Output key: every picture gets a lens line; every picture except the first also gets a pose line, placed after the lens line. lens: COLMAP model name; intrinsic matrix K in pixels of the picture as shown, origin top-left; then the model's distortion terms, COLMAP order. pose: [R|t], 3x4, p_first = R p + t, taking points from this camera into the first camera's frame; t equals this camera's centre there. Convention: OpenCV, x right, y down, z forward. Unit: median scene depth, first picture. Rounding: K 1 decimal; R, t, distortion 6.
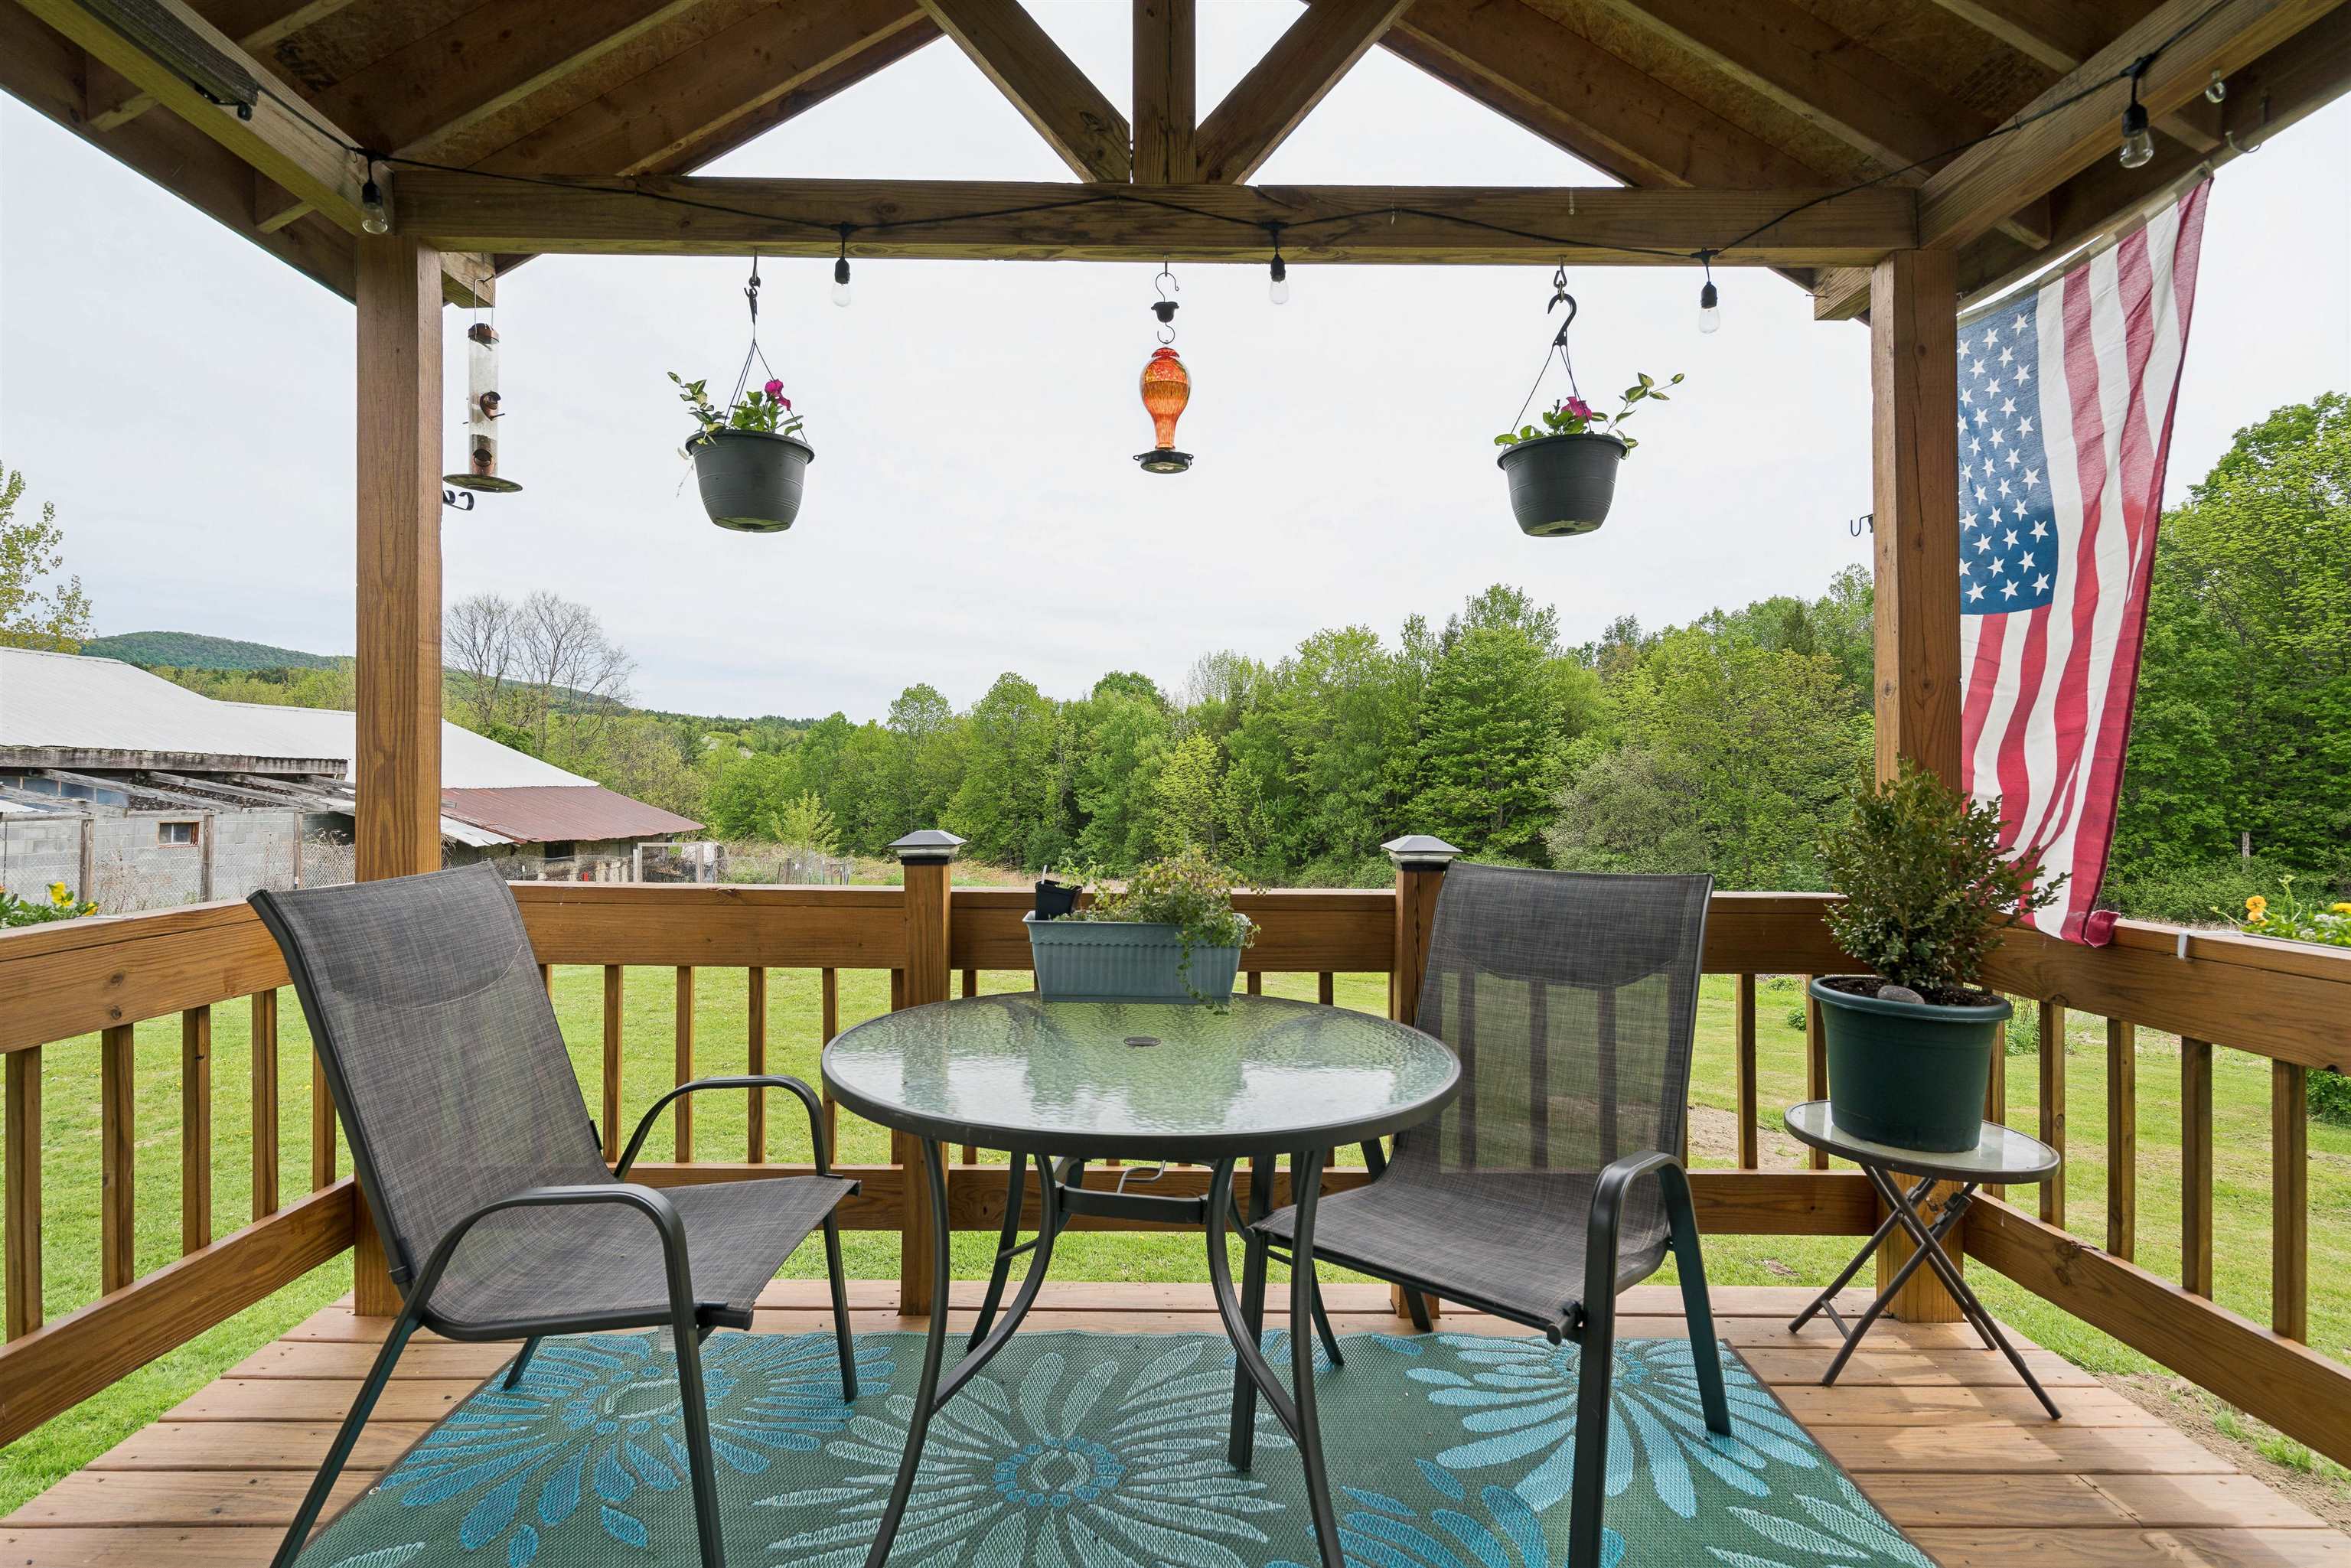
lens RADIAL K [[1168.5, 0, 1152.5], [0, 1168.5, 769.5], [0, 0, 1]] dist [-0.003950, 0.002027]
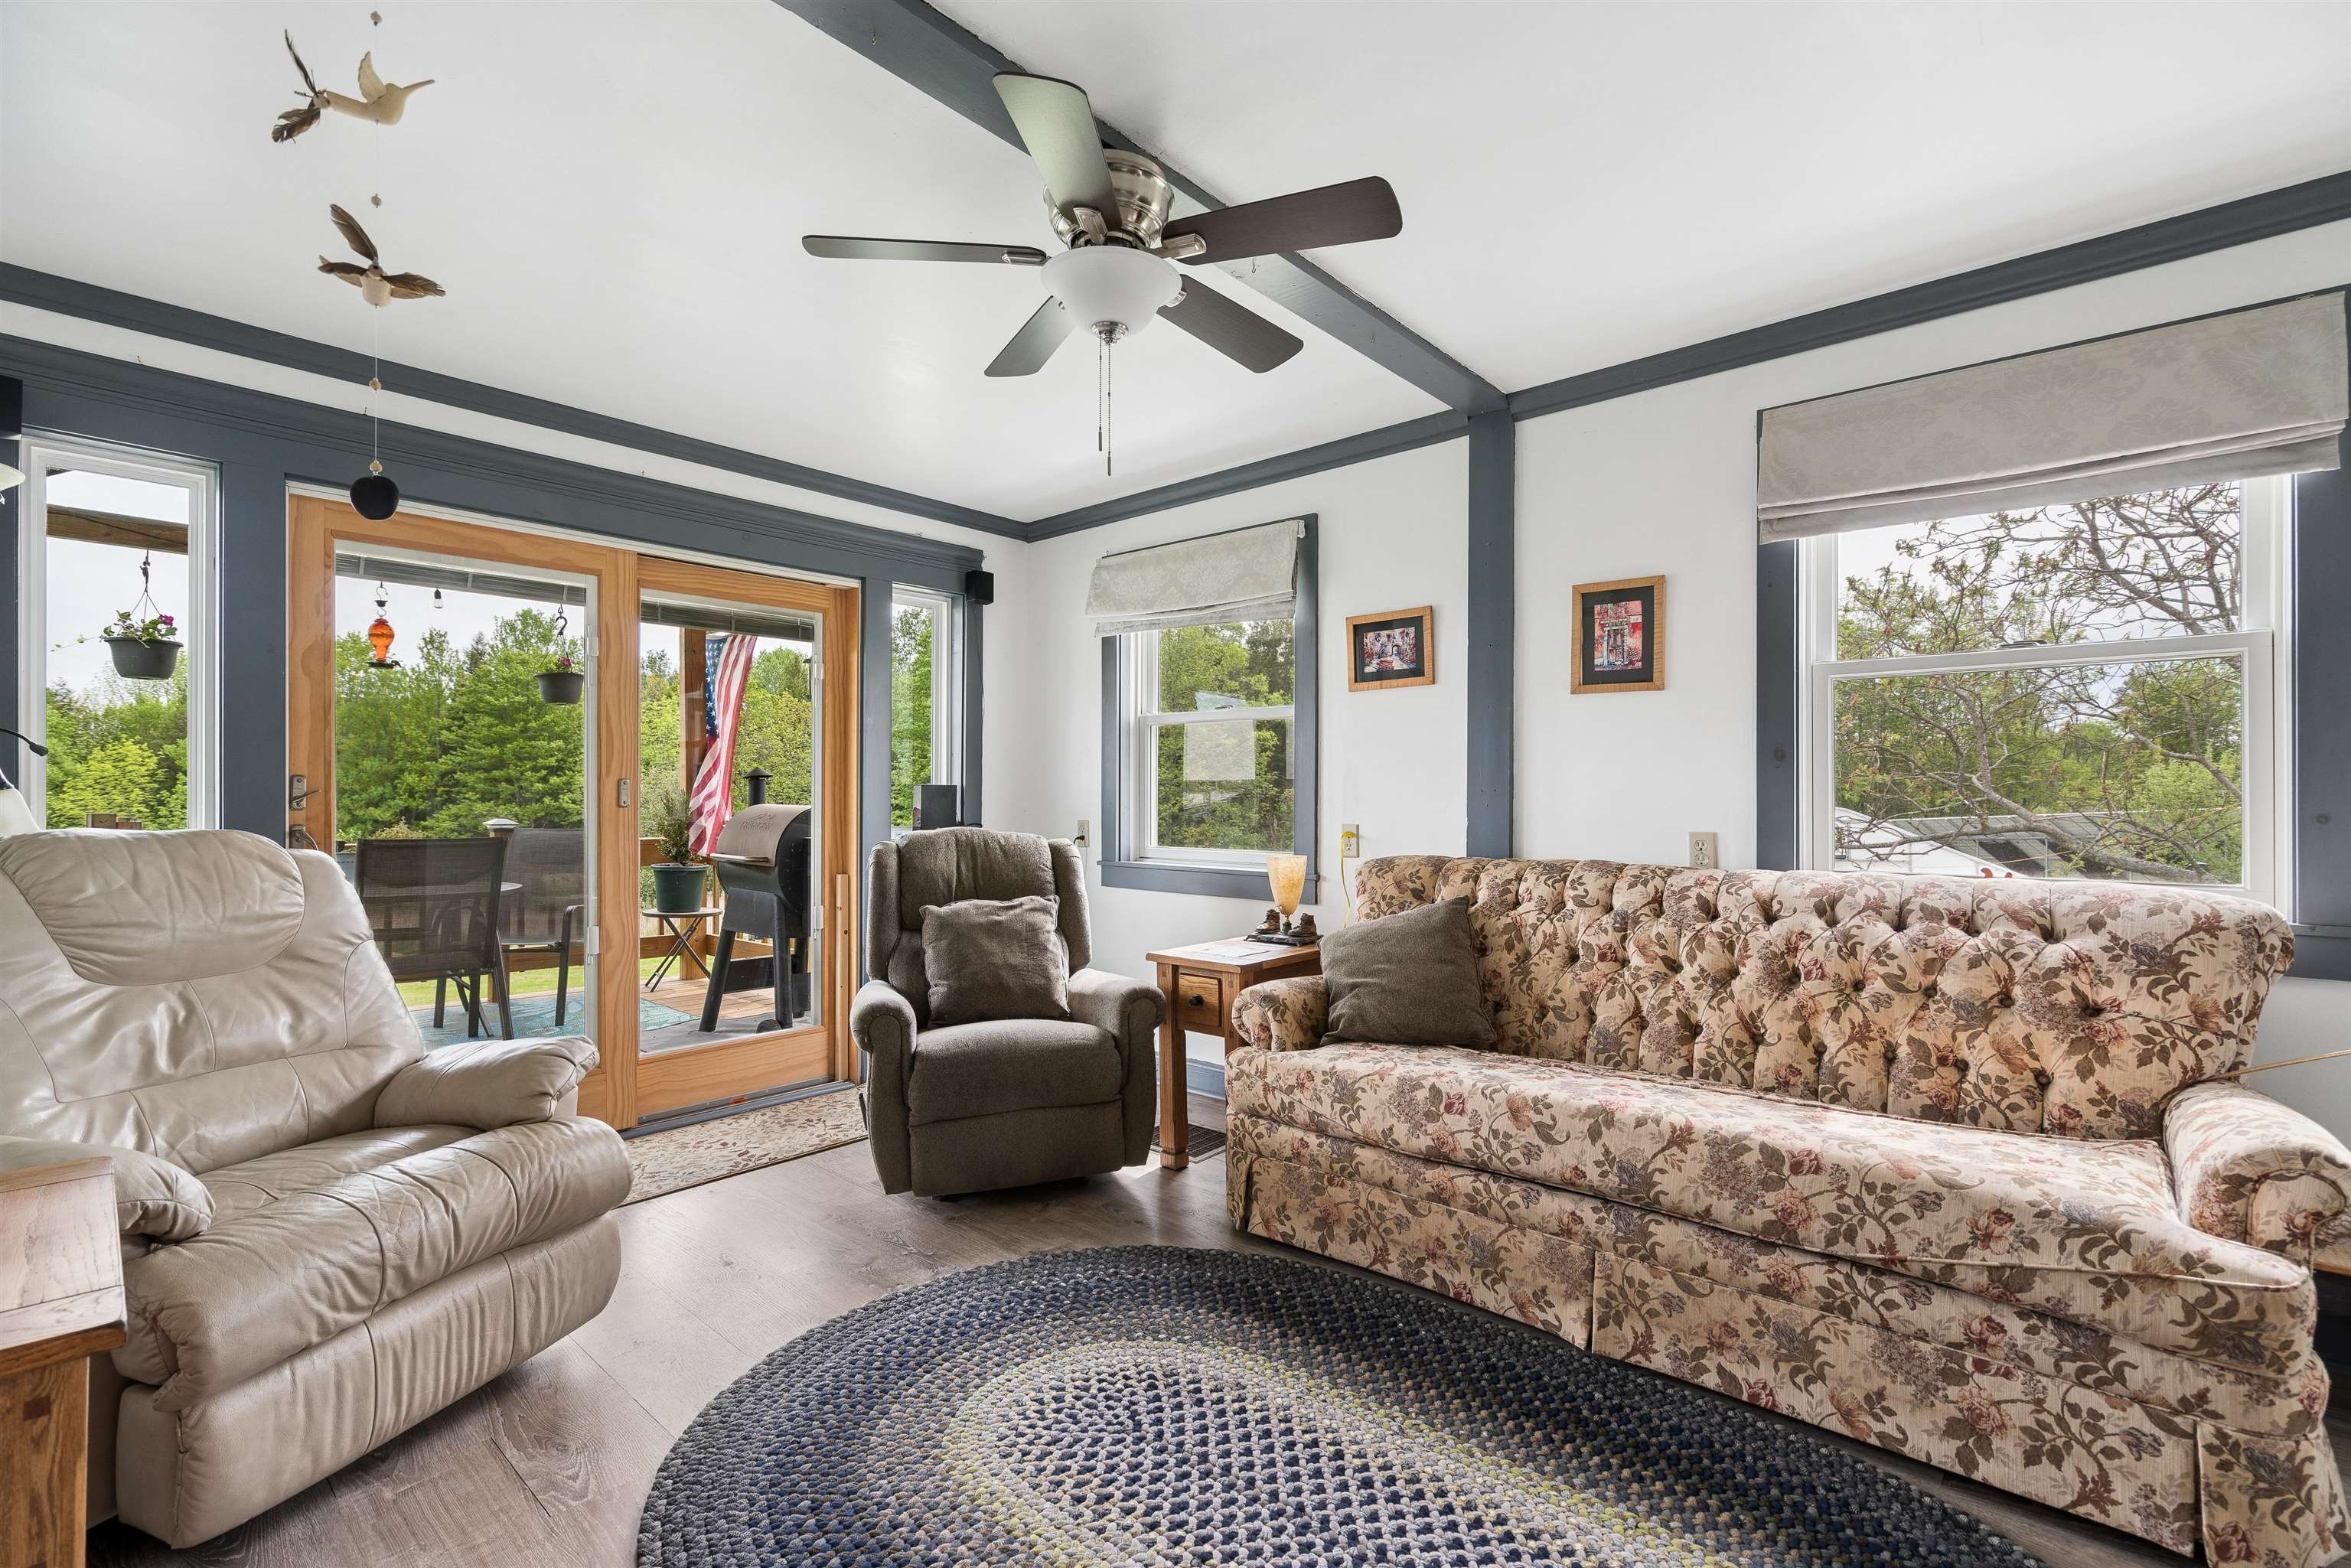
lens RADIAL K [[1066.0, 0, 1170.6], [0, 1066.0, 797.0], [0, 0, 1]] dist [-0.004646, 0.001103]
pose [[0.674597, -0.001108, 0.738186, -0.033984], [-0.006156, 0.999956, 0.007127, -0.000952], [-0.738161, -0.009352, 0.674560, -0.112915]]
